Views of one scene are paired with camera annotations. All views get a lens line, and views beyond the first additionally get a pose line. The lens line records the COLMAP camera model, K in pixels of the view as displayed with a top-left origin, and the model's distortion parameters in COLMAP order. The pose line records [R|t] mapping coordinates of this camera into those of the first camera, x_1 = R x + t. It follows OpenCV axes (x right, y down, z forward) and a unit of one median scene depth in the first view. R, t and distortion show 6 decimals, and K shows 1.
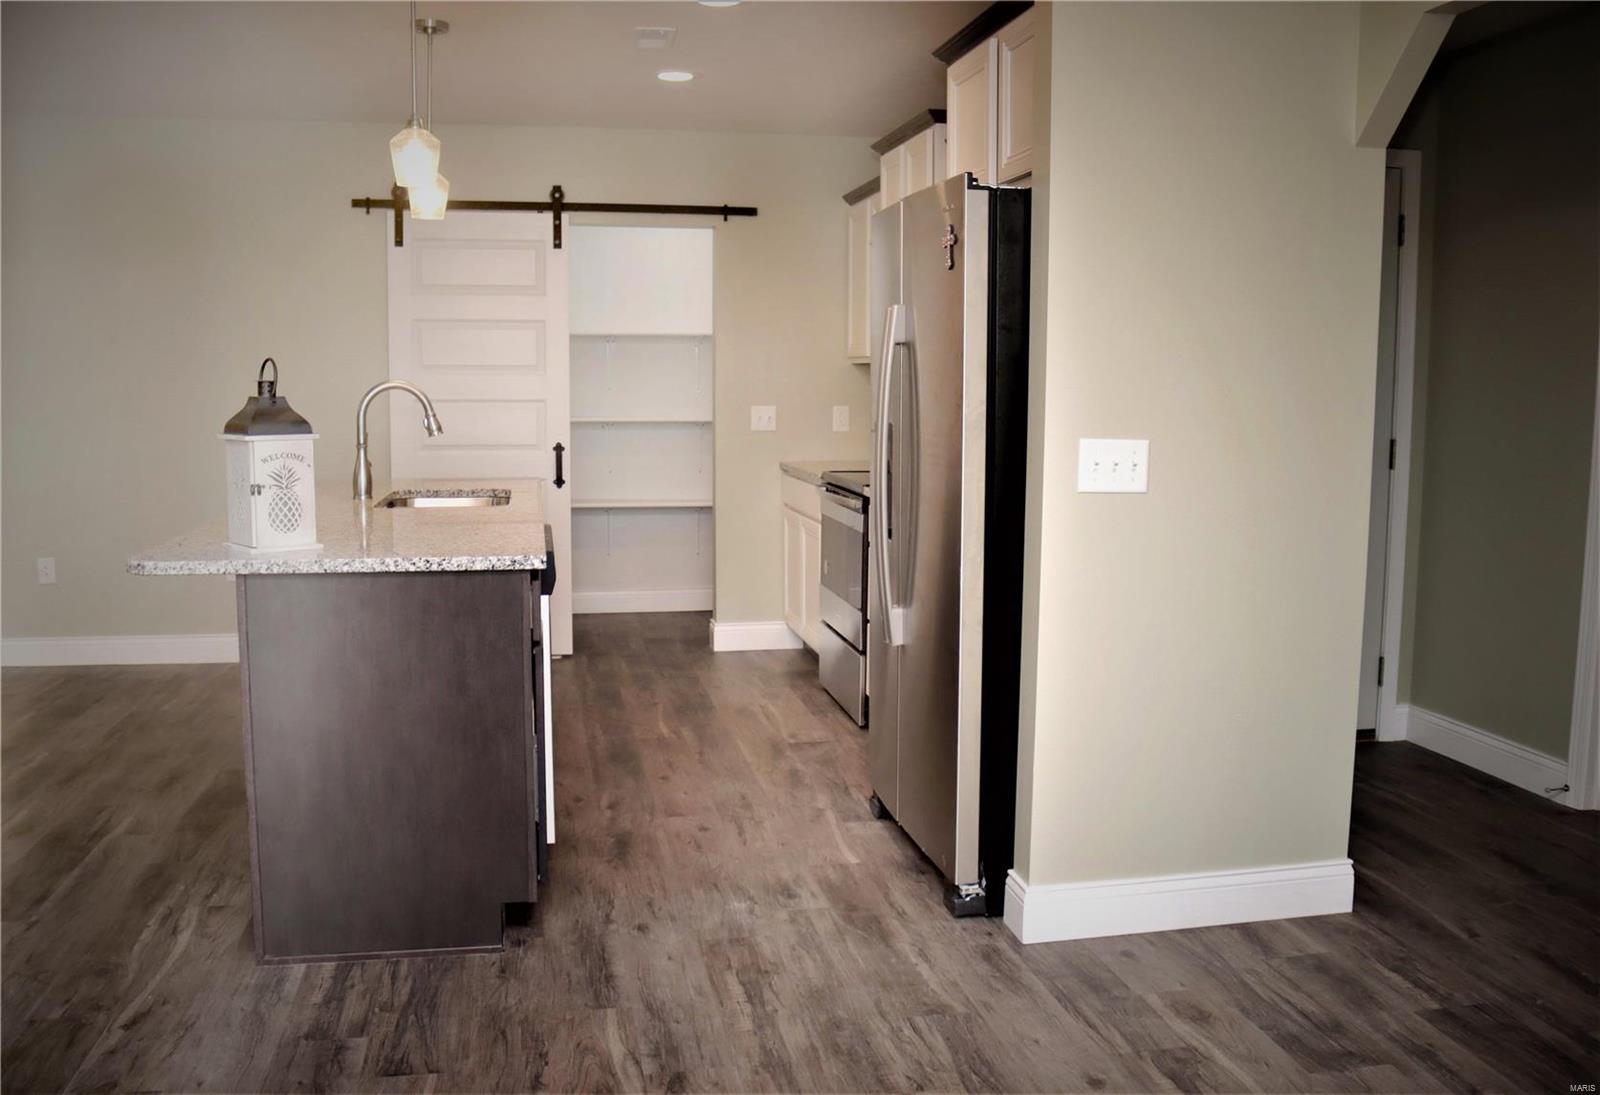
lens RADIAL K [[1386.0, 0, 867.4], [0, 1386.0, 558.4], [0, 0, 1]] dist [-0.155564, 0.111315]
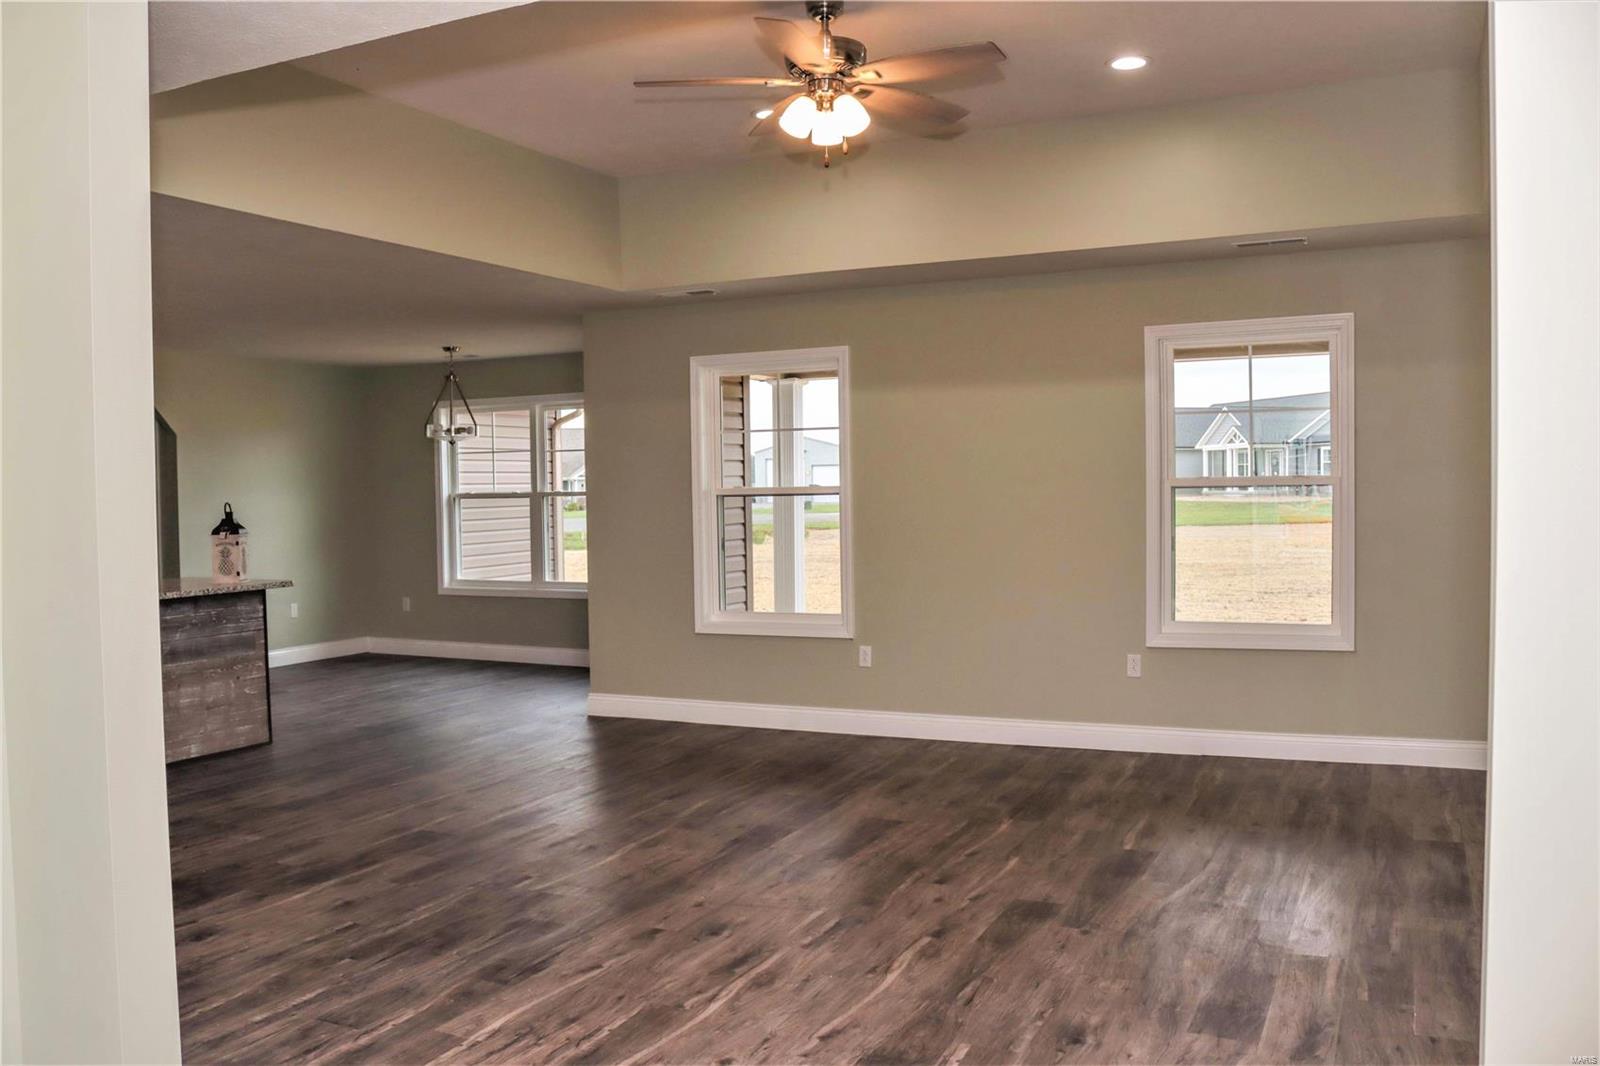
lens RADIAL K [[1361.3, 0, 813.5], [0, 1361.3, 528.7], [0, 0, 1]] dist [-0.147672, 0.107668]
pose [[-0.790392, -0.022135, 0.612201, -2.587670], [0.082505, 0.986396, 0.142184, -0.335644], [-0.607020, 0.162890, -0.777813, 2.106042]]
